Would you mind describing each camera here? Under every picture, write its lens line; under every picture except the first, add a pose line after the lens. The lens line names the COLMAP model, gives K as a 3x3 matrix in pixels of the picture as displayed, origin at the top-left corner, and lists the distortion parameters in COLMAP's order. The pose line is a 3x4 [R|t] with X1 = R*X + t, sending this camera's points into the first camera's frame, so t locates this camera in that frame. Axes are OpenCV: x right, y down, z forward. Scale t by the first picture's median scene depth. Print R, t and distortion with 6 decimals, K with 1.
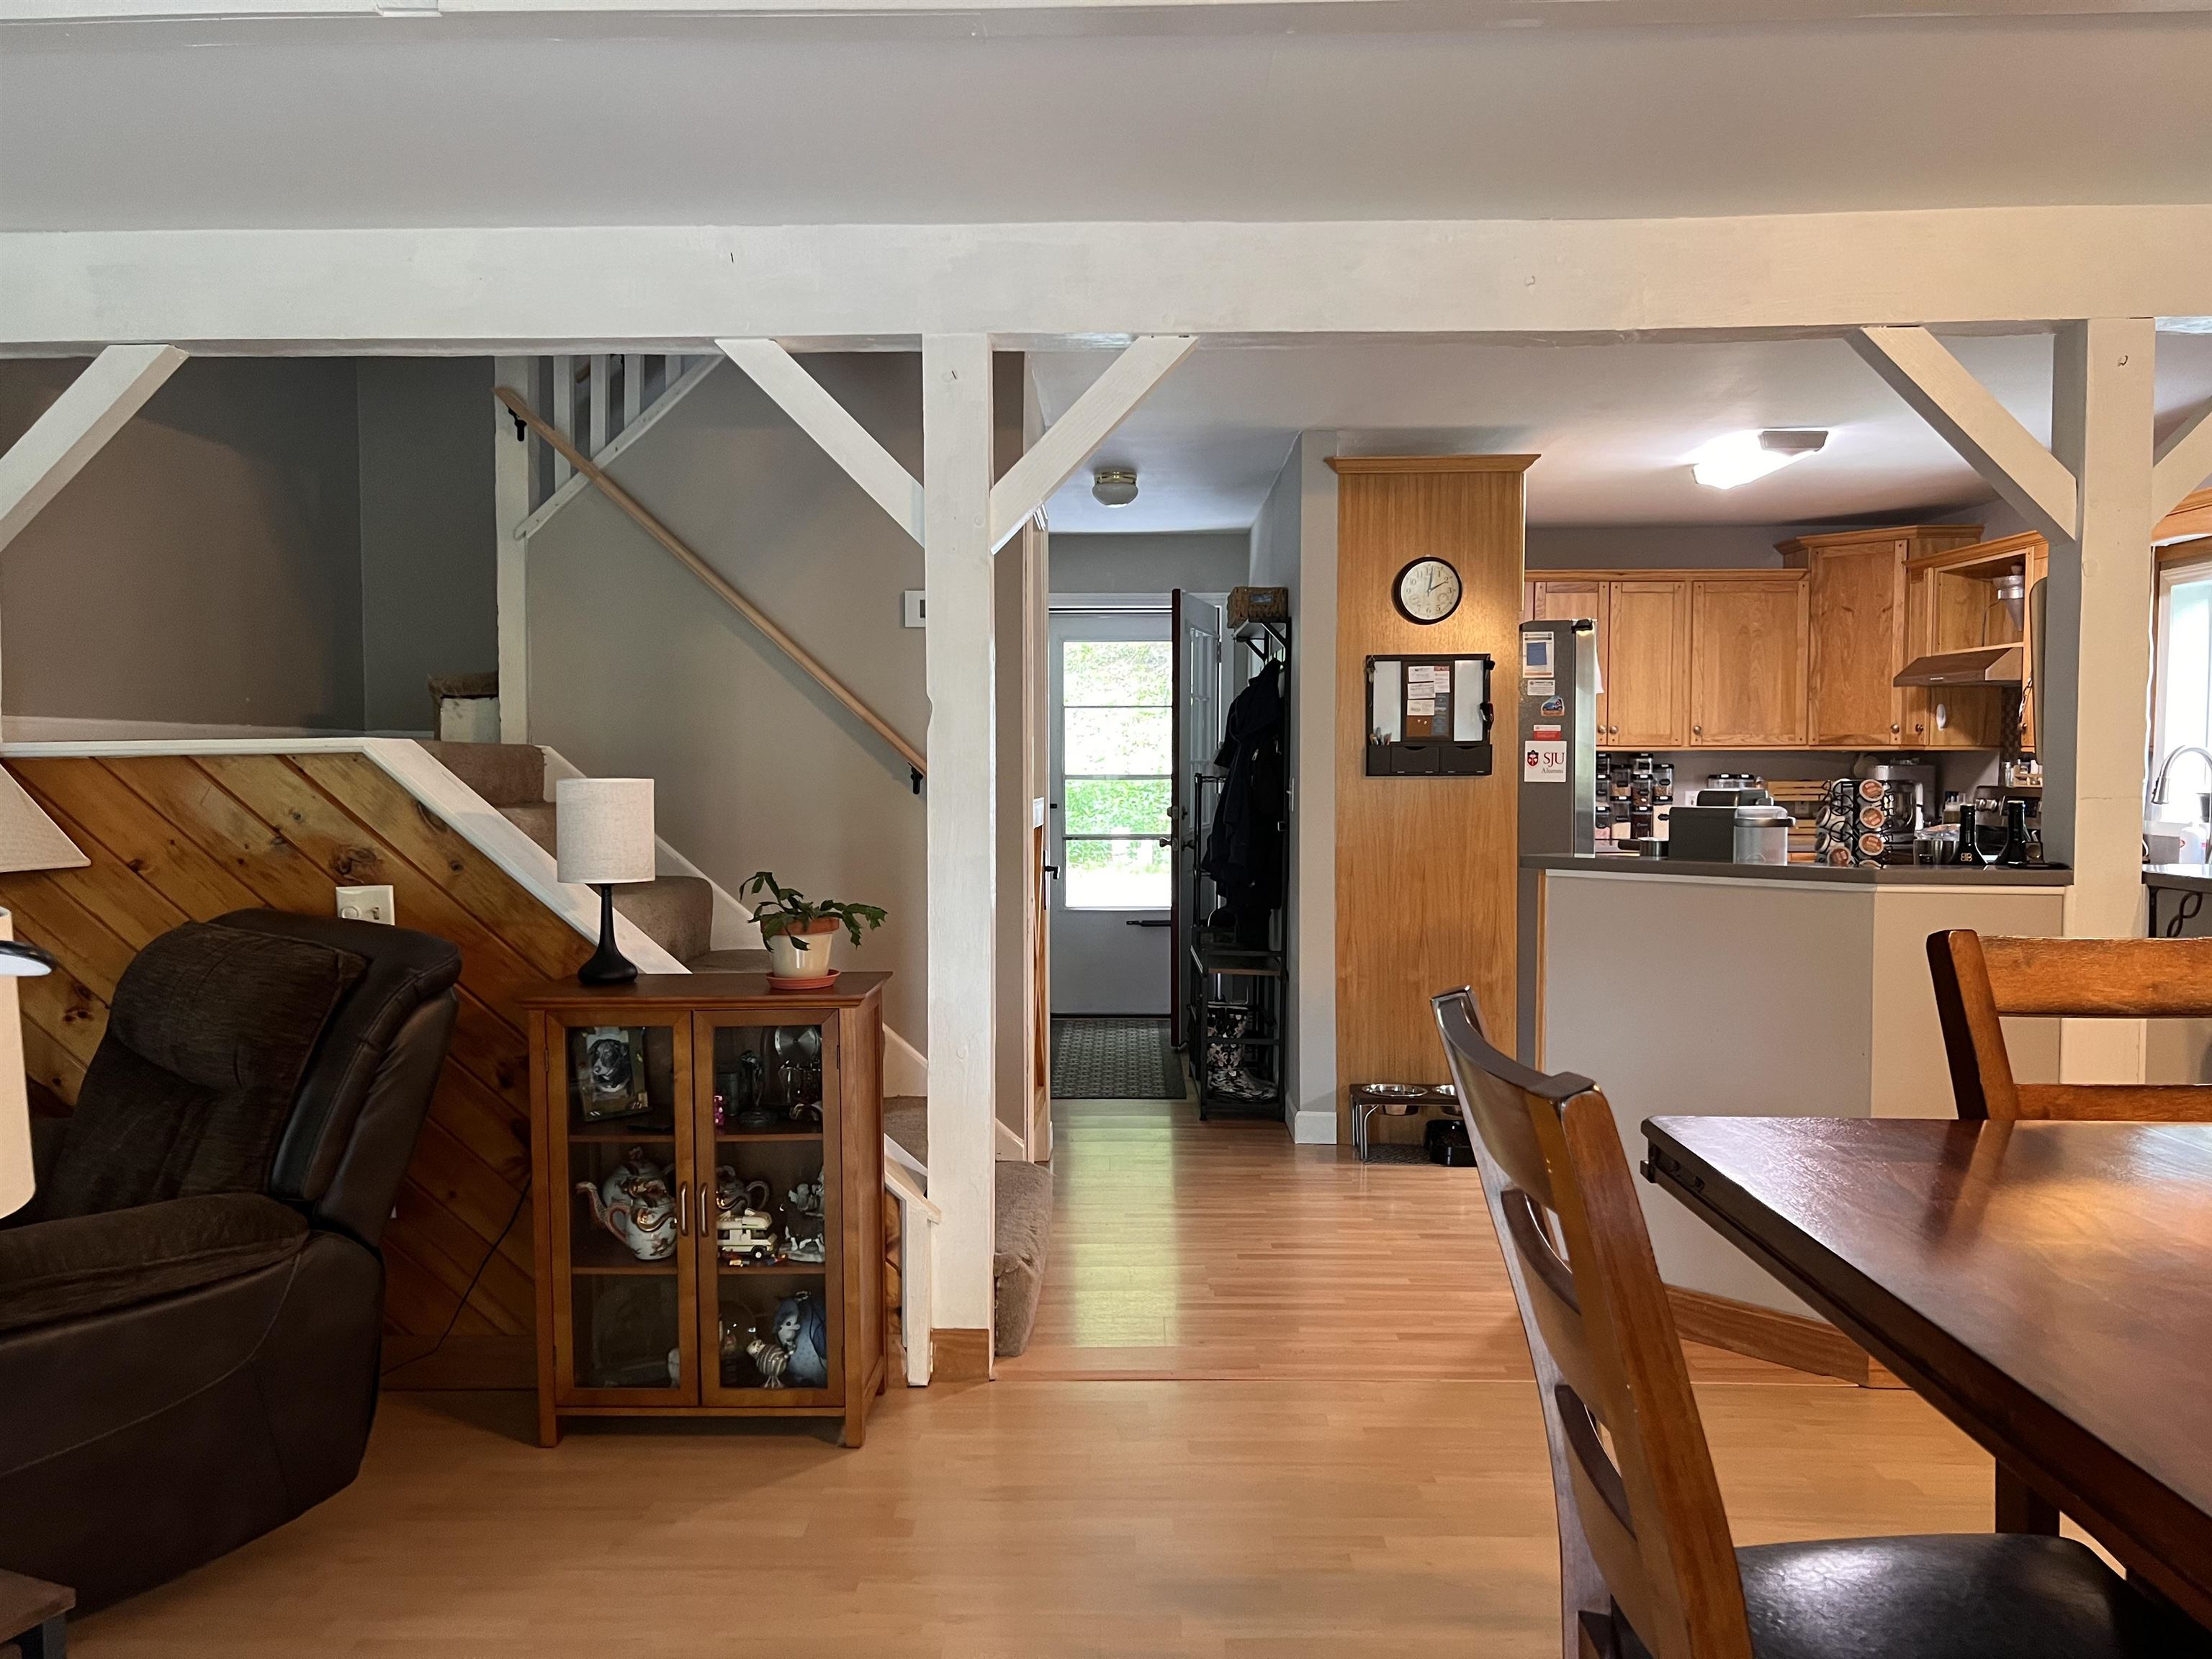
lens RADIAL K [[1643.0, 0, 1090.2], [0, 1643.0, 837.6], [0, 0, 1]] dist [0.046943, -0.058097]
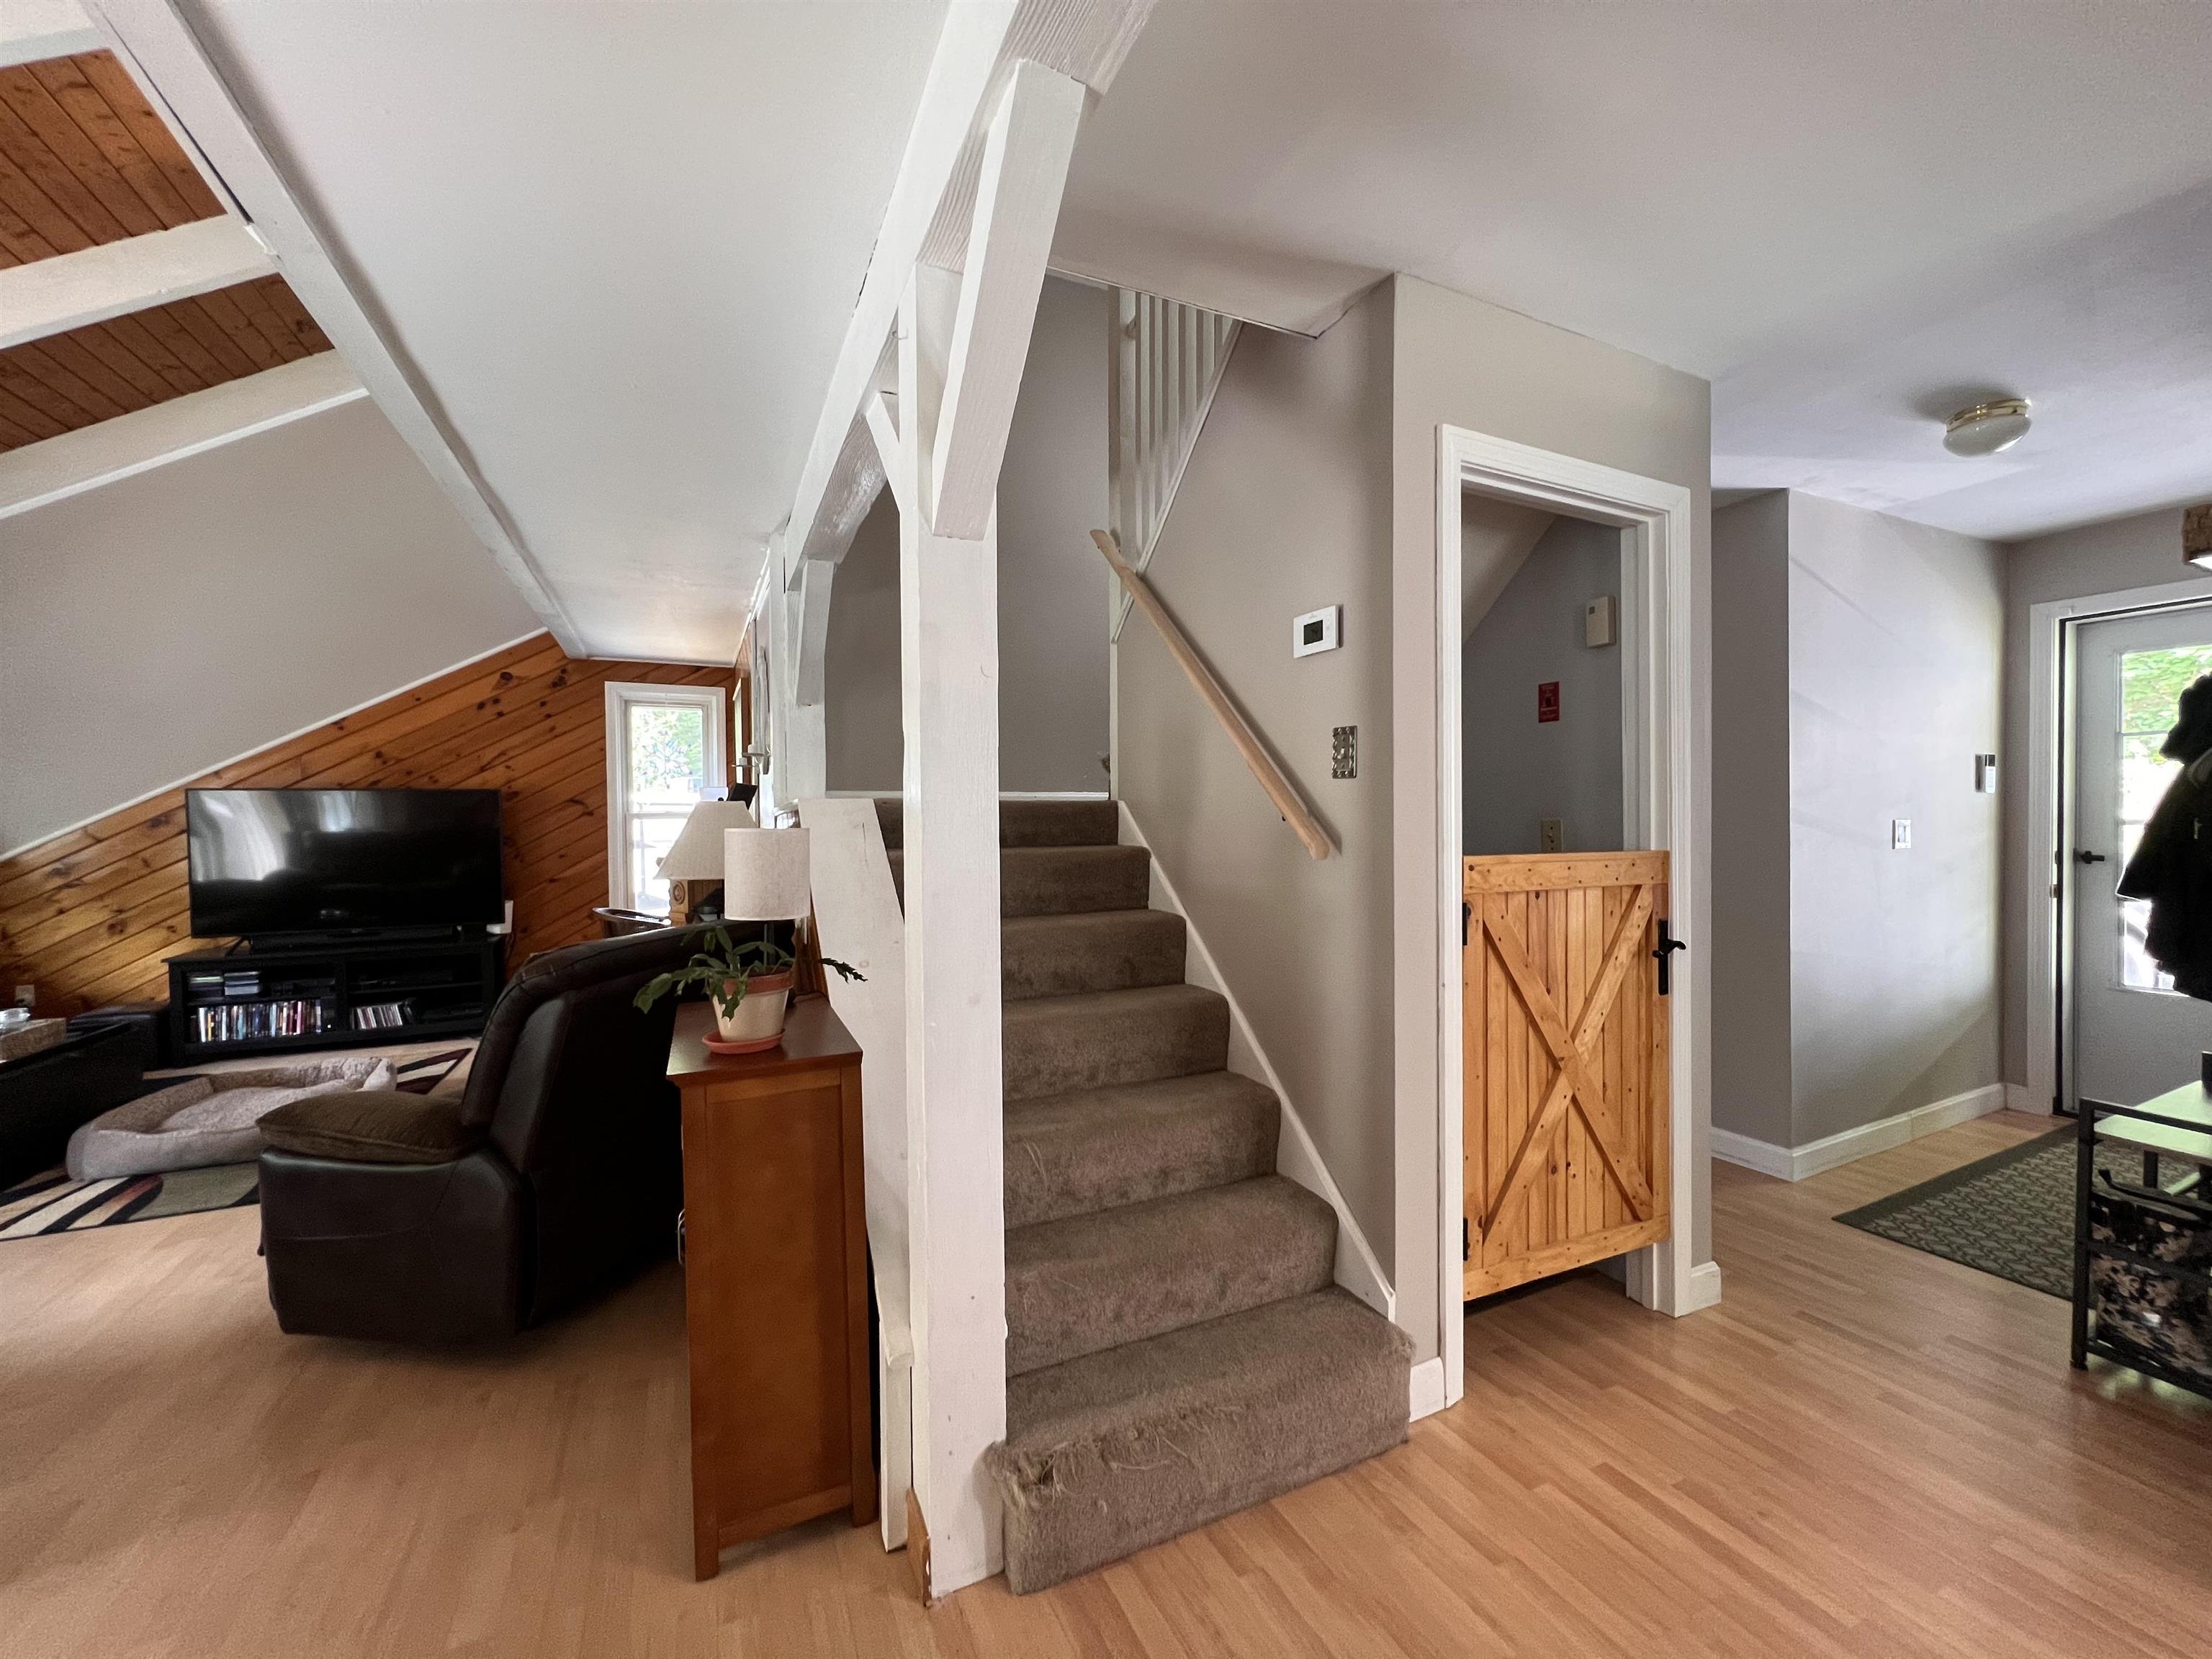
lens RADIAL K [[881.6, 0, 1106.9], [0, 881.6, 835.9], [0, 0, 1]] dist [-0.000166, -0.000004]
pose [[0.449057, 0.013599, -0.893400, 0.239739], [-0.033114, 0.999451, -0.001431, -0.023961], [0.892889, 0.030226, 0.449260, 0.603652]]
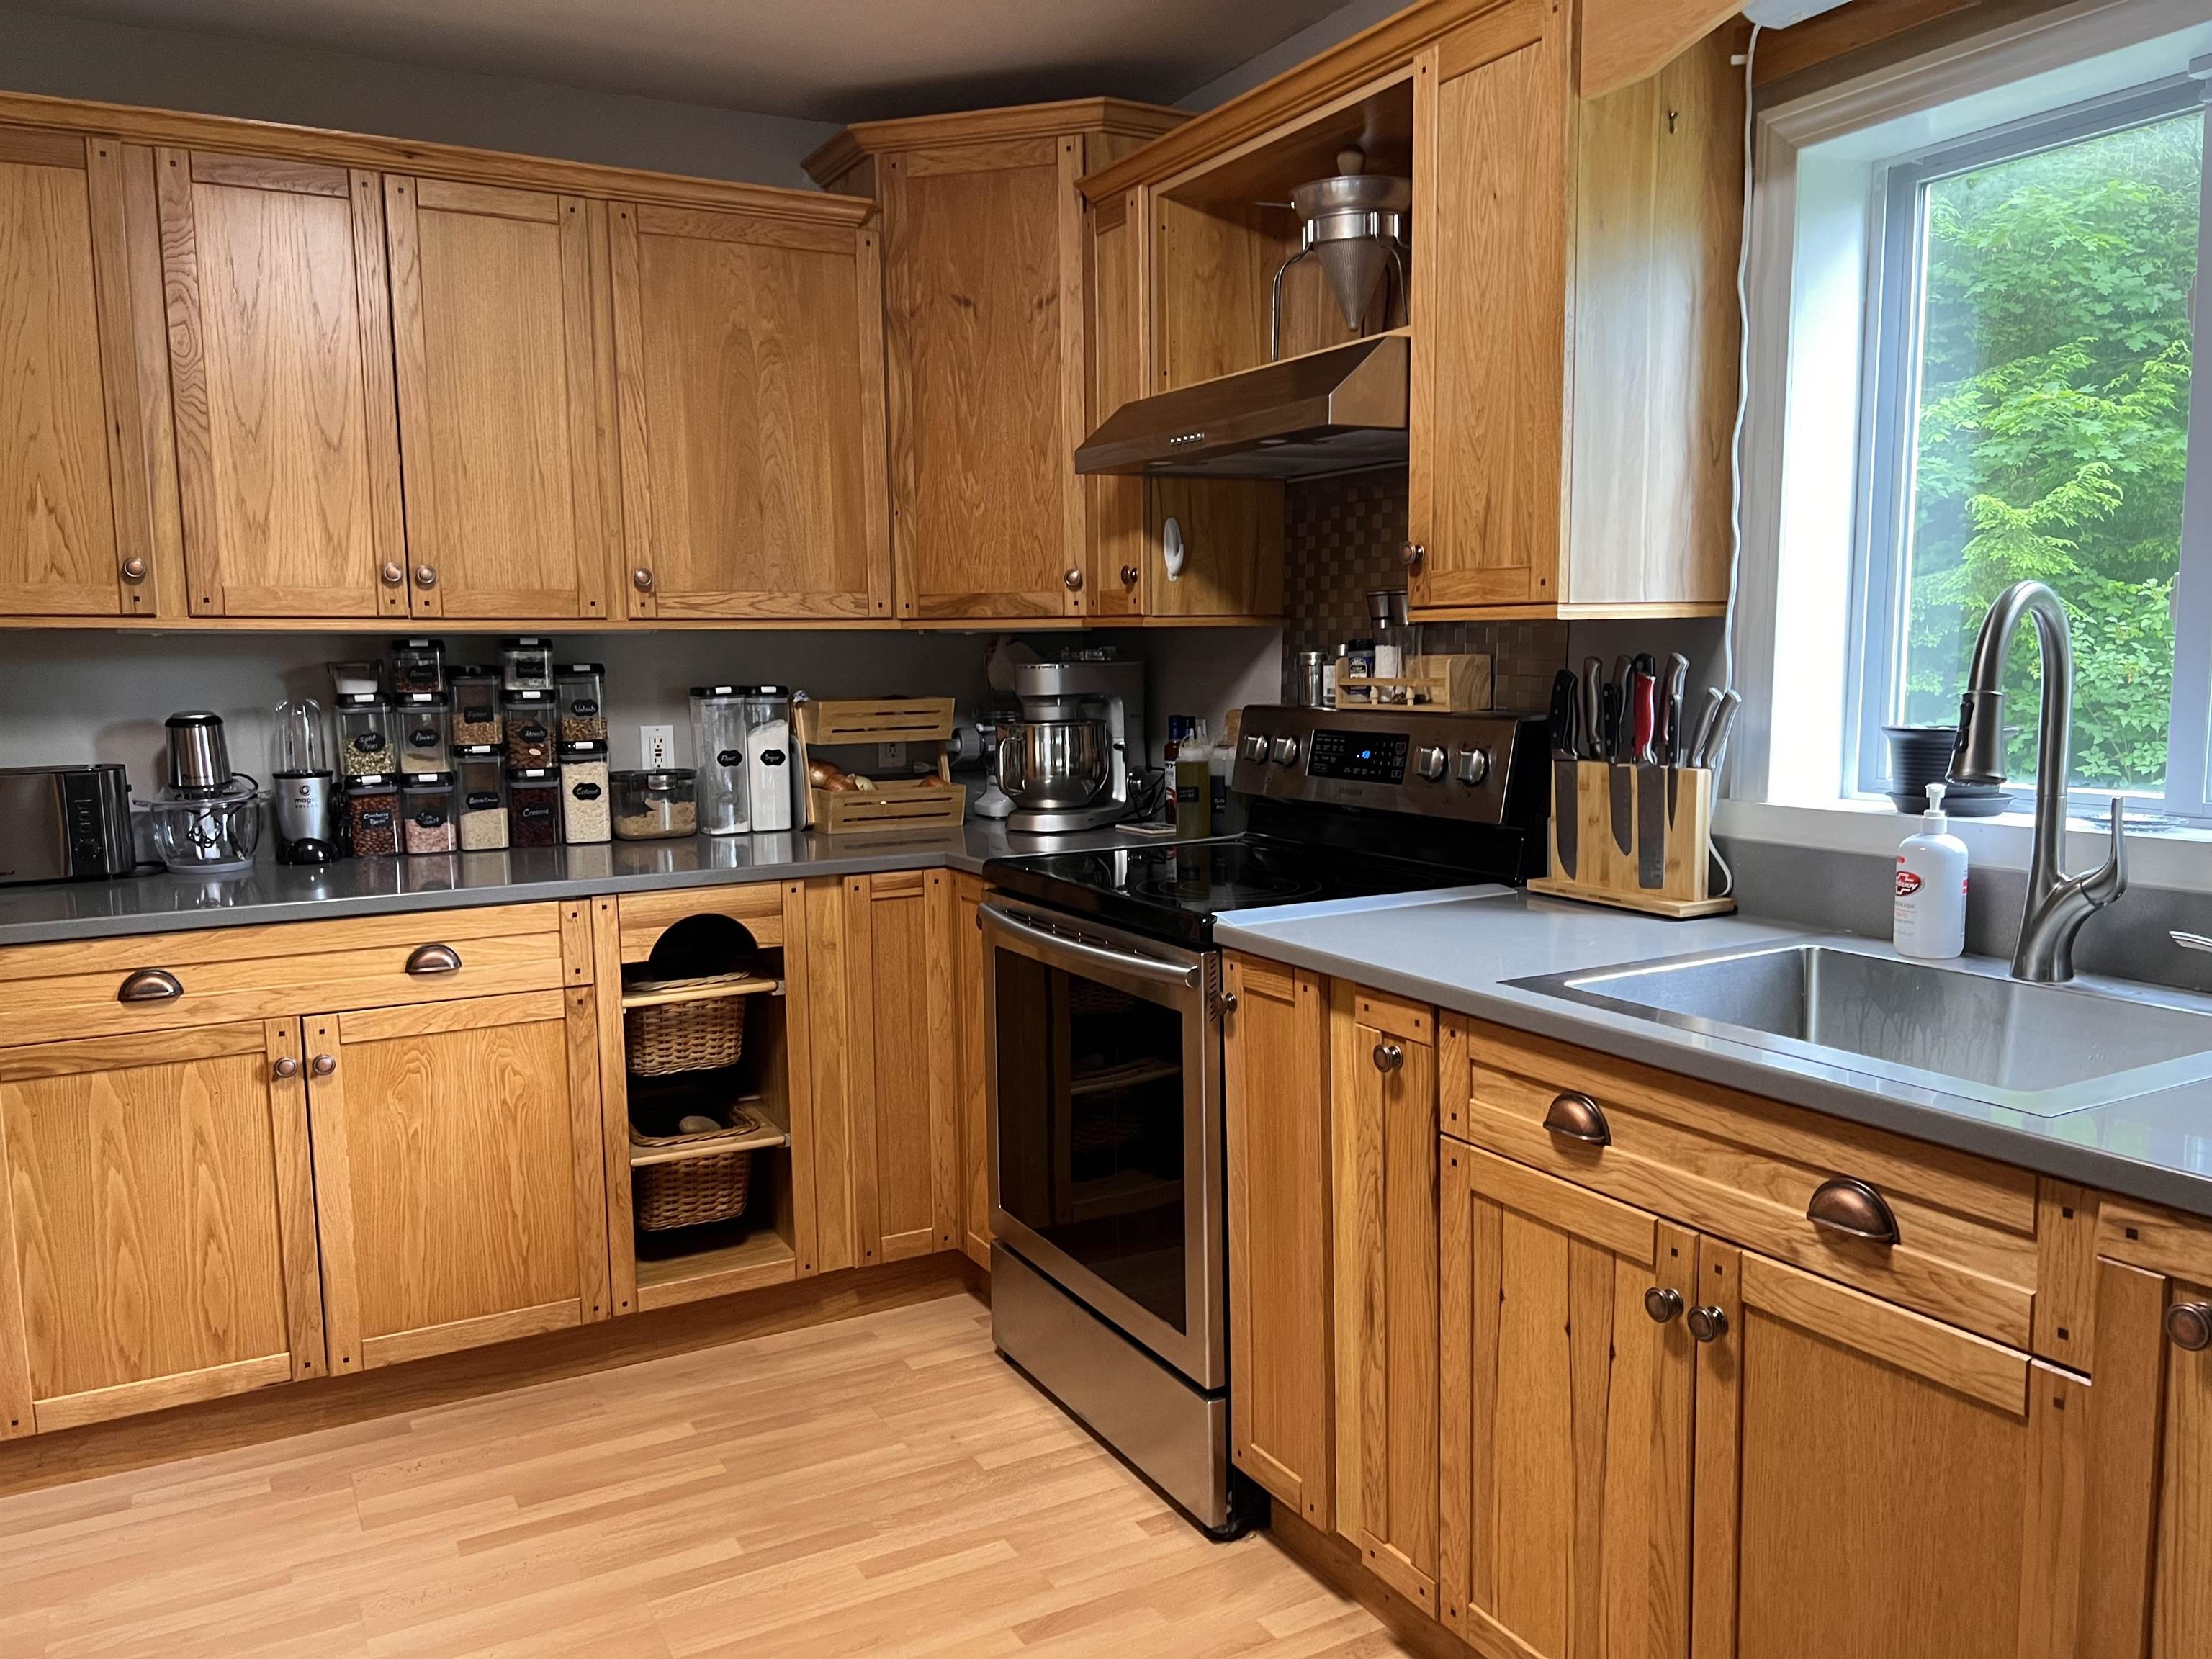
lens RADIAL K [[1643.0, 0, 1112.4], [0, 1643.0, 841.0], [0, 0, 1]] dist [0.046943, -0.058097]
pose [[0.865125, -0.067324, 0.497017, 0.376062], [0.034944, 0.996633, 0.074175, -0.038879], [-0.500337, -0.046803, 0.864565, 0.845552]]
